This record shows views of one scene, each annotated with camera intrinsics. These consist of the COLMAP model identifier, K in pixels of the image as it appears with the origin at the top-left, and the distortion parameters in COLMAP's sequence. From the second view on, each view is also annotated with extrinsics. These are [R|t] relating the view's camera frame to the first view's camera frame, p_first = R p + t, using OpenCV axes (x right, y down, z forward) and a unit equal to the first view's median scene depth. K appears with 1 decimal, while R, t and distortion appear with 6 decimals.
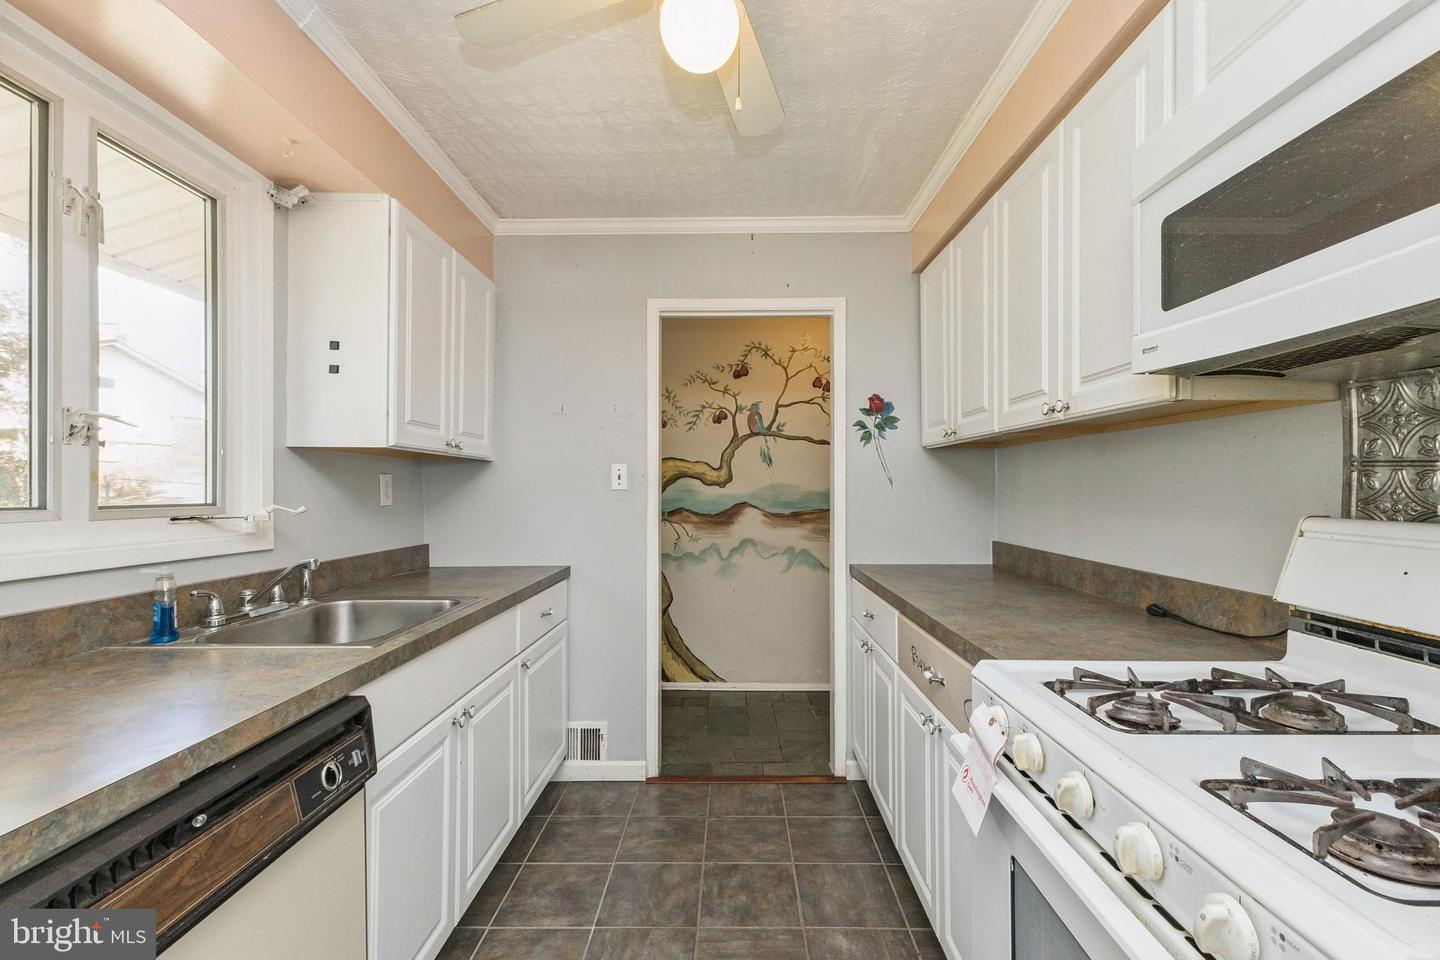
lens RADIAL K [[631.4, 0, 720.0], [0, 631.4, 480.0], [0, 0, 1]] dist [0.000987, 0.000188]
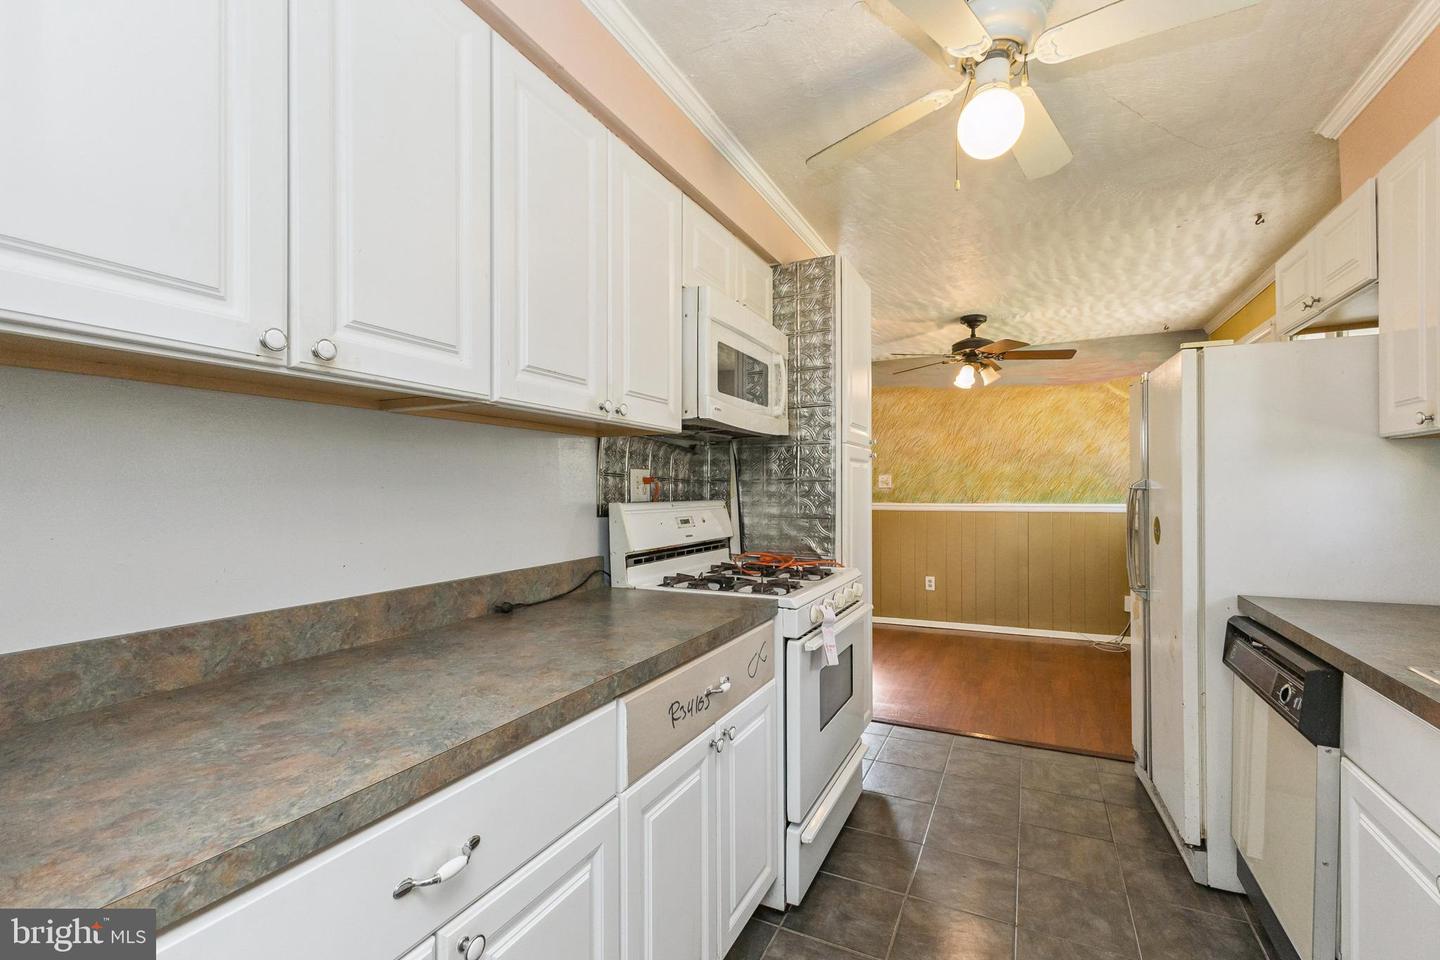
lens RADIAL K [[631.4, 0, 720.0], [0, 631.4, 480.0], [0, 0, 1]] dist [0.000987, 0.000188]
pose [[-0.902447, 0.005766, 0.430763, -0.034261], [-0.003149, 0.999795, -0.019978, 0.011466], [-0.430790, -0.019386, -0.902244, 0.999366]]
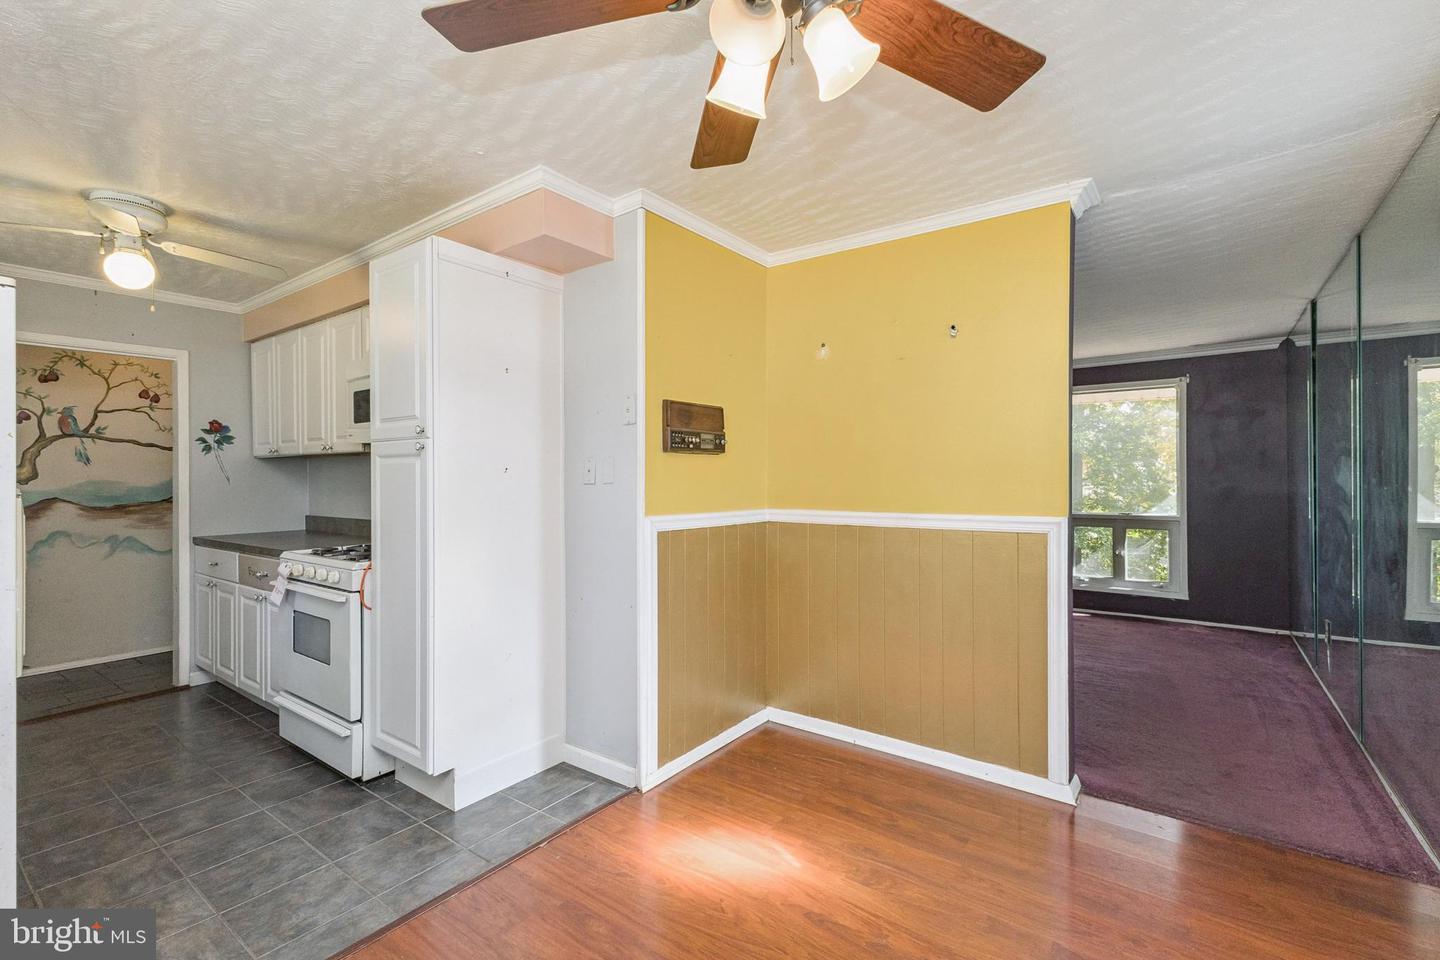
lens RADIAL K [[625.8, 0, 720.0], [0, 625.8, 480.0], [0, 0, 1]] dist [0.040469, -0.013408]
pose [[0.584395, -0.006620, 0.811442, -0.255522], [-0.003331, 0.999939, 0.010557, -0.014410], [-0.811462, -0.008872, 0.584337, -0.770512]]
